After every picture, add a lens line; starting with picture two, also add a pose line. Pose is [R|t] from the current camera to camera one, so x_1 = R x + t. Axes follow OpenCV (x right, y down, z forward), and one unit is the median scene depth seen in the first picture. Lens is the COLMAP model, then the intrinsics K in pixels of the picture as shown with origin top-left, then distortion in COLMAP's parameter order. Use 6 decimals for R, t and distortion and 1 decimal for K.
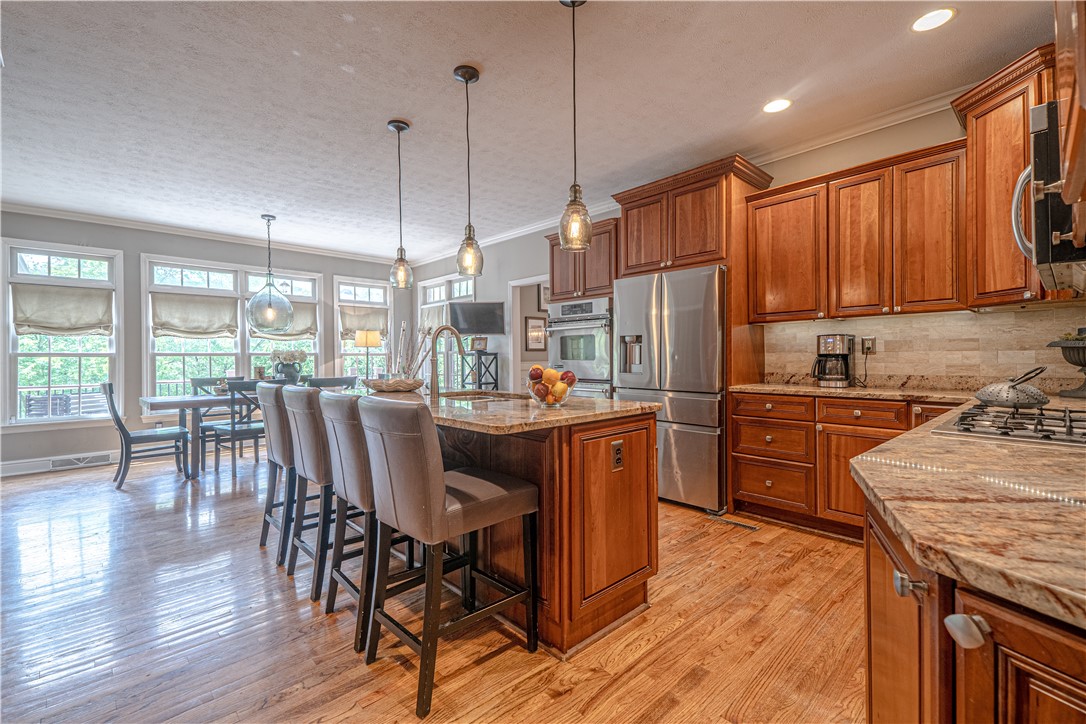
lens RADIAL K [[473.7, 0, 544.8], [0, 473.7, 359.7], [0, 0, 1]] dist [0.052135, -0.019209]
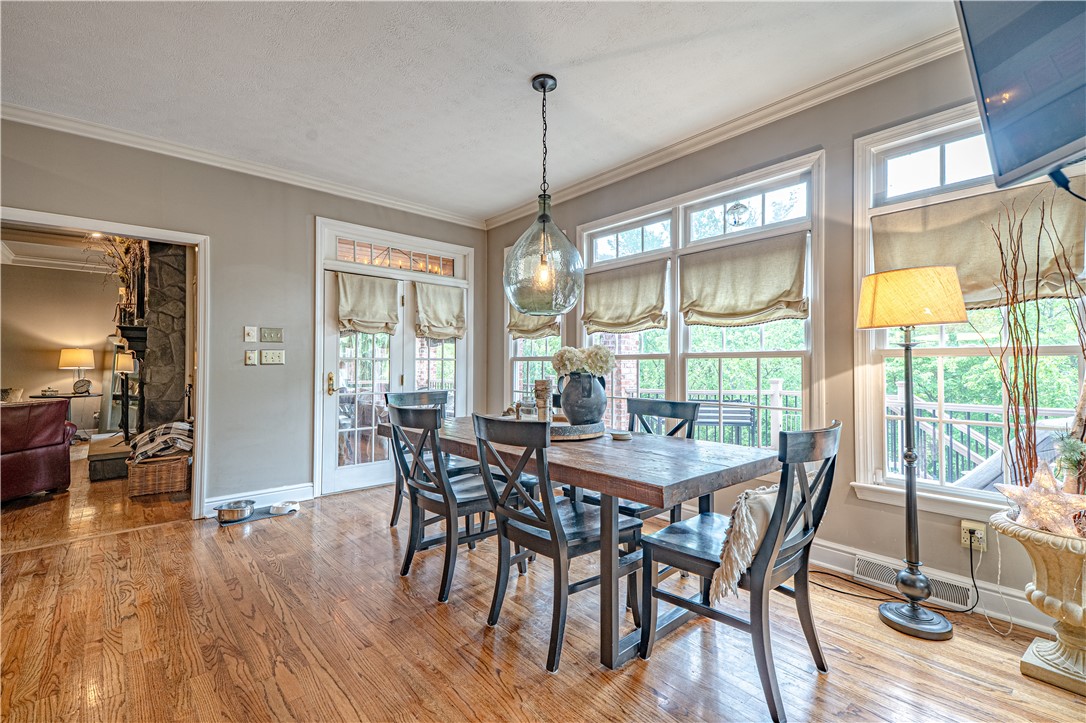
lens RADIAL K [[473.7, 0, 544.8], [0, 473.7, 359.2], [0, 0, 1]] dist [0.052135, -0.019209]
pose [[-0.029046, 0.000350, -0.999578, -0.061015], [-0.000711, 1.000000, 0.000371, -0.007218], [0.999578, 0.000721, -0.029046, 0.791701]]
